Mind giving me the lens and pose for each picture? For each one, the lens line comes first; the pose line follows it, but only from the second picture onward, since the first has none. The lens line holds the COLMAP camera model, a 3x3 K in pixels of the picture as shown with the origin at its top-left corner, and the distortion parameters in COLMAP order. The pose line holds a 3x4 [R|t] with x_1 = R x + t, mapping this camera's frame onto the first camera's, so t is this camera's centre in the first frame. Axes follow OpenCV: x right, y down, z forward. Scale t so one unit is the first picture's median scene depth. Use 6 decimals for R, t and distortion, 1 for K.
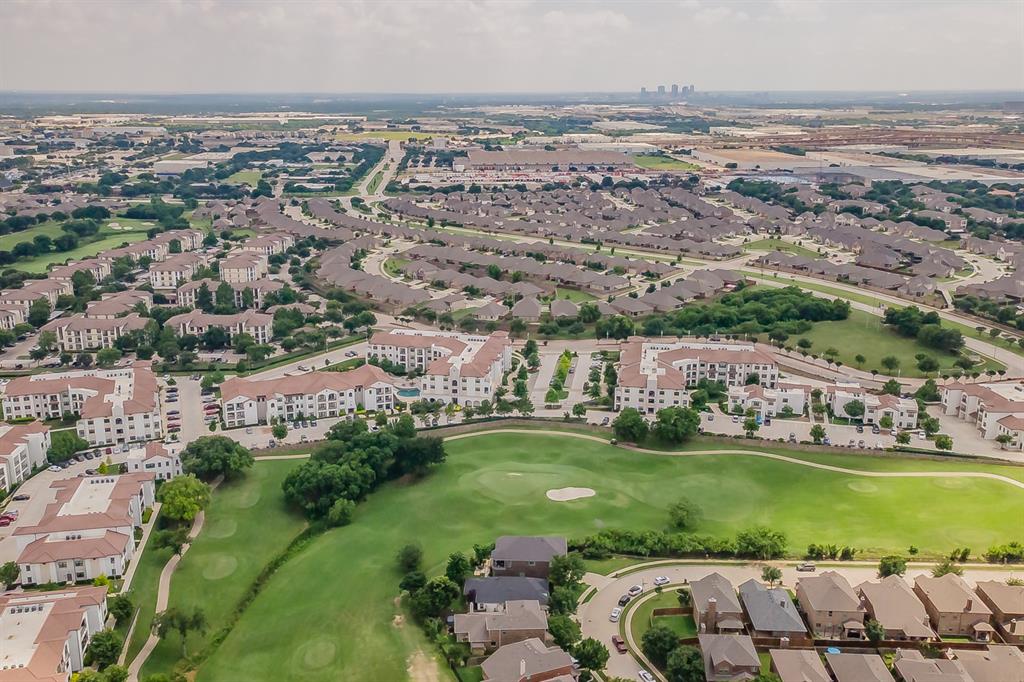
lens RADIAL K [[897.3, 0, 512.0], [0, 897.3, 341.0], [0, 0, 1]] dist [0.041646, -0.020499]
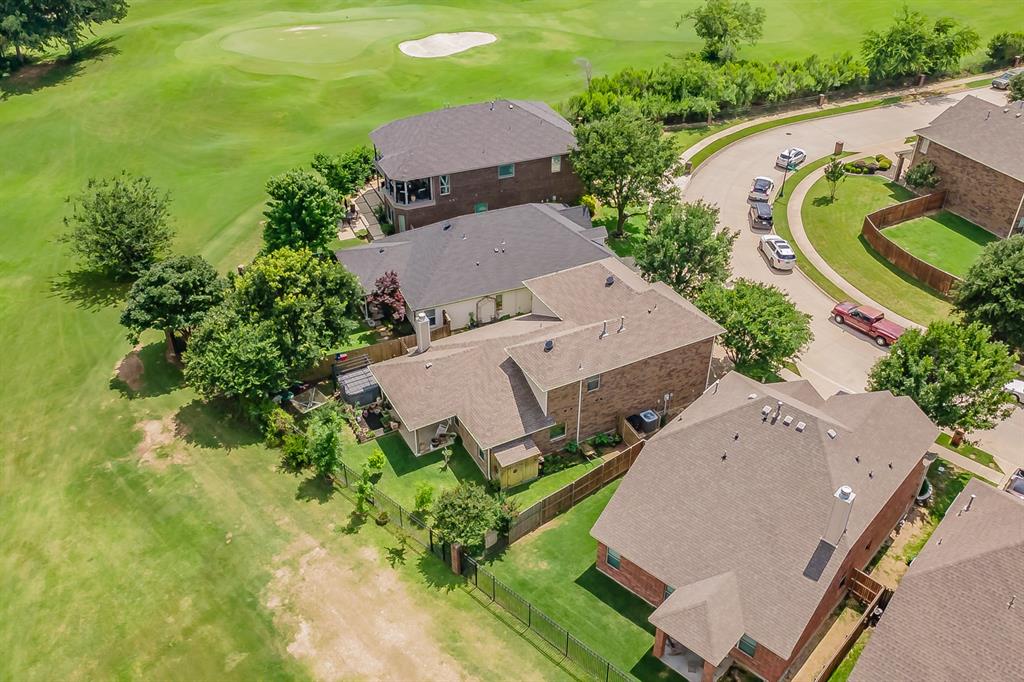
lens RADIAL K [[897.3, 0, 512.0], [0, 897.3, 341.0], [0, 0, 1]] dist [0.041646, -0.020499]
pose [[0.918465, -0.243016, 0.312035, -0.098102], [0.124808, 0.926735, 0.354381, 0.185302], [-0.375294, -0.286542, 0.881503, 0.675205]]
